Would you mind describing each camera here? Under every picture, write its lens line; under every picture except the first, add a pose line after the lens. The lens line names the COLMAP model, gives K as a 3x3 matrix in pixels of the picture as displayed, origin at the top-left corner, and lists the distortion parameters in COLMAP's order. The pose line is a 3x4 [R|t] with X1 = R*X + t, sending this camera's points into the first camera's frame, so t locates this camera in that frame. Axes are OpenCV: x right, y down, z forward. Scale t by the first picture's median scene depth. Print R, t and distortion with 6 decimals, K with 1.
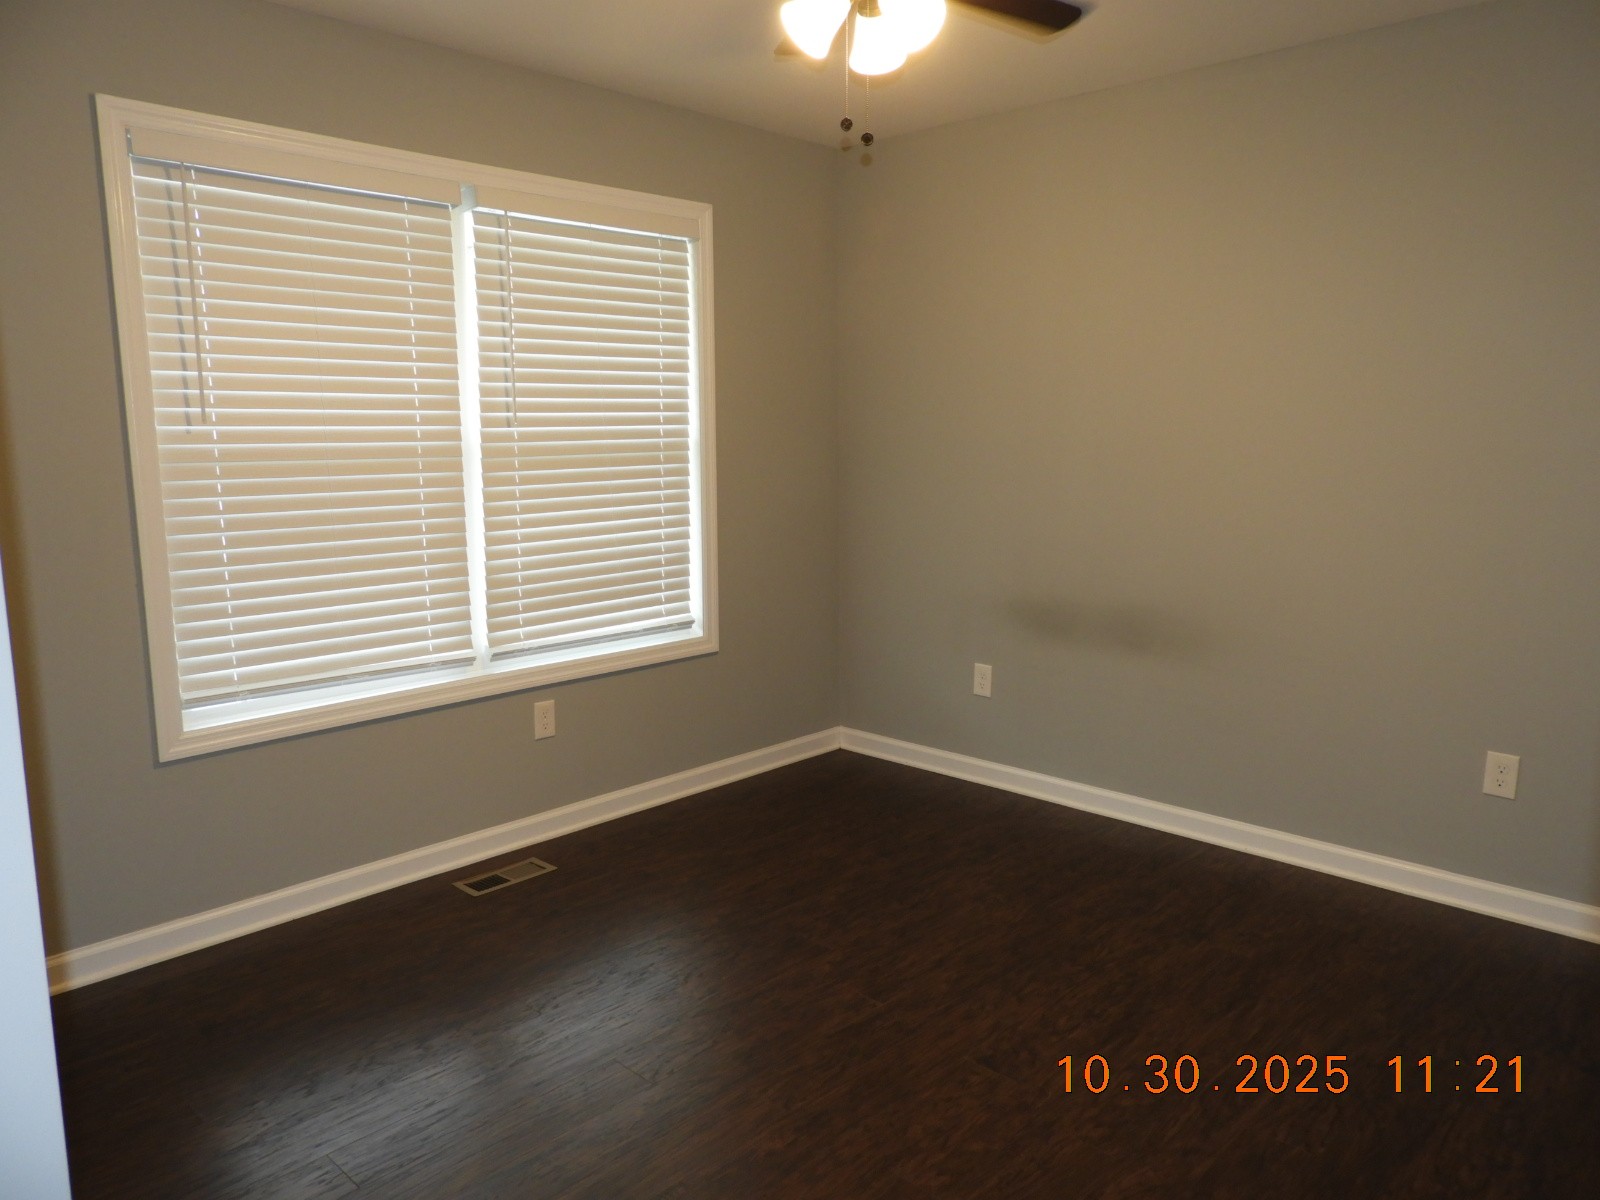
lens RADIAL K [[1134.6, 0, 802.0], [0, 1134.6, 599.1], [0, 0, 1]] dist [0.004721, 0.003437]
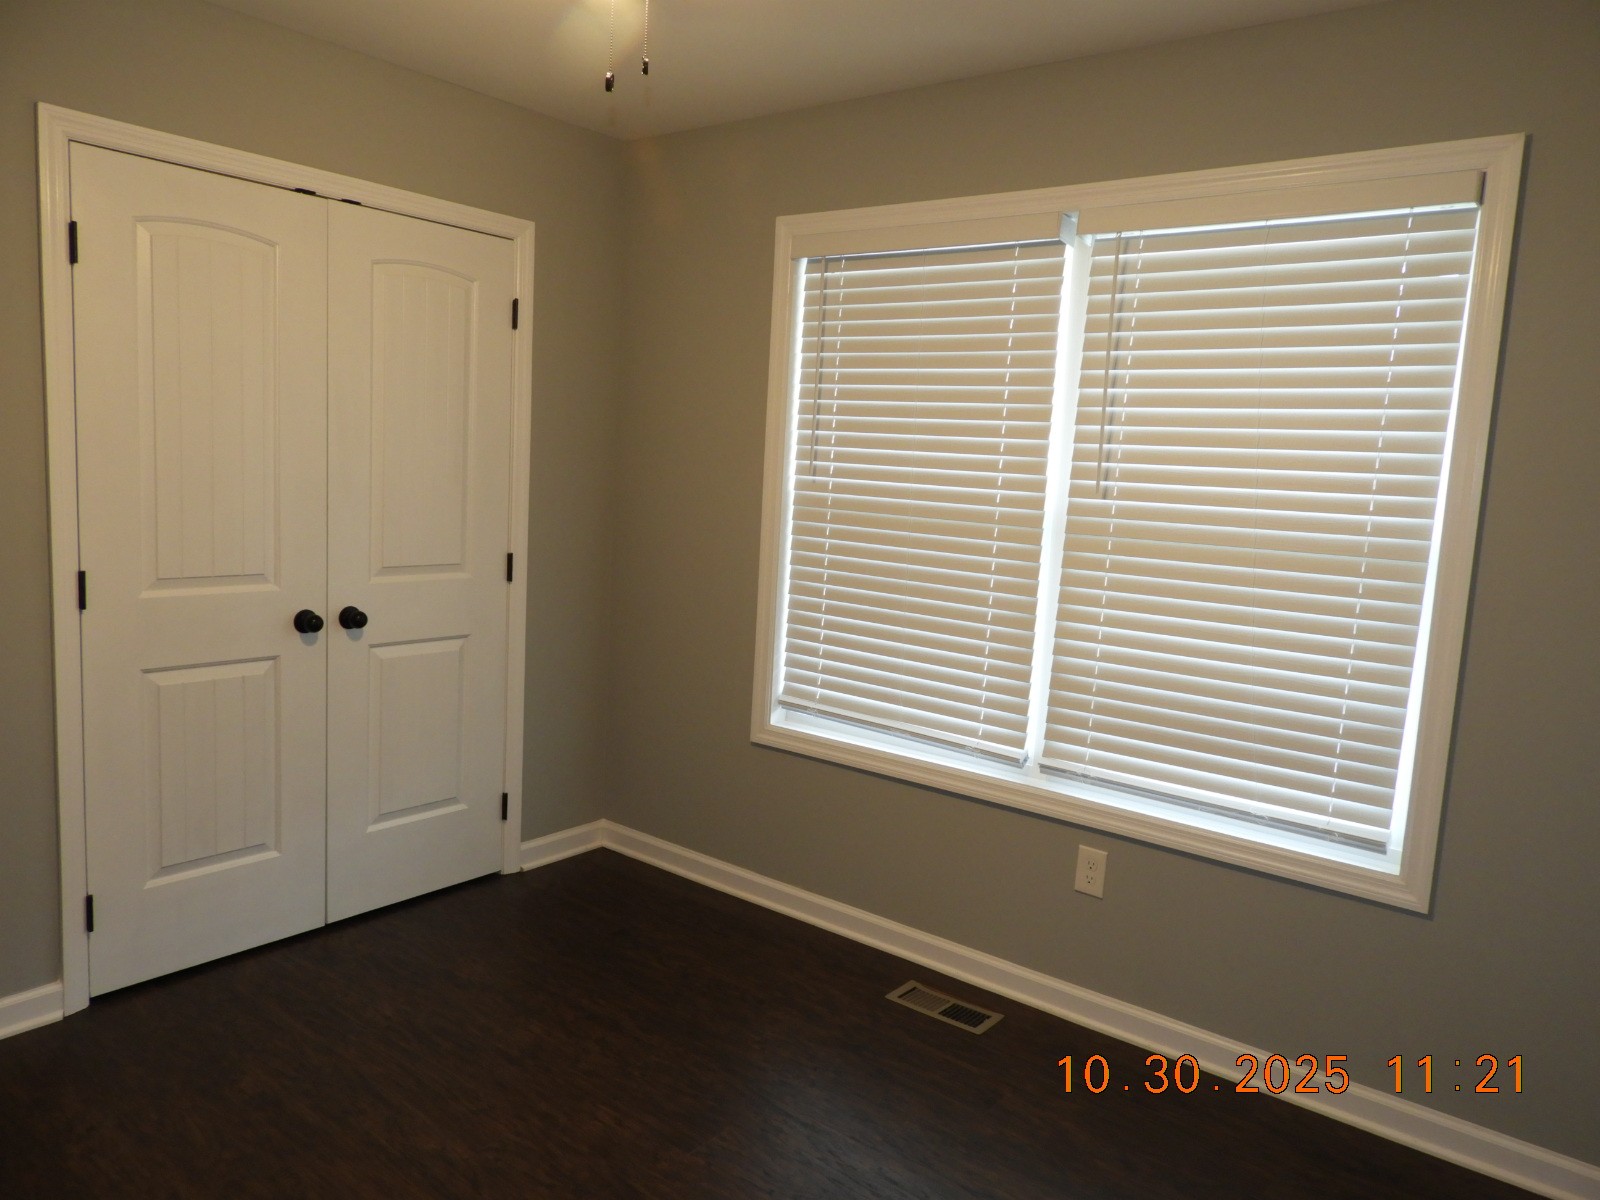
lens RADIAL K [[1134.6, 0, 802.0], [0, 1134.6, 599.1], [0, 0, 1]] dist [0.004721, 0.003437]
pose [[0.094677, 0.132988, -0.986585, 0.532114], [-0.206391, 0.972127, 0.111232, -0.129666], [0.973878, 0.193092, 0.119485, 0.719675]]
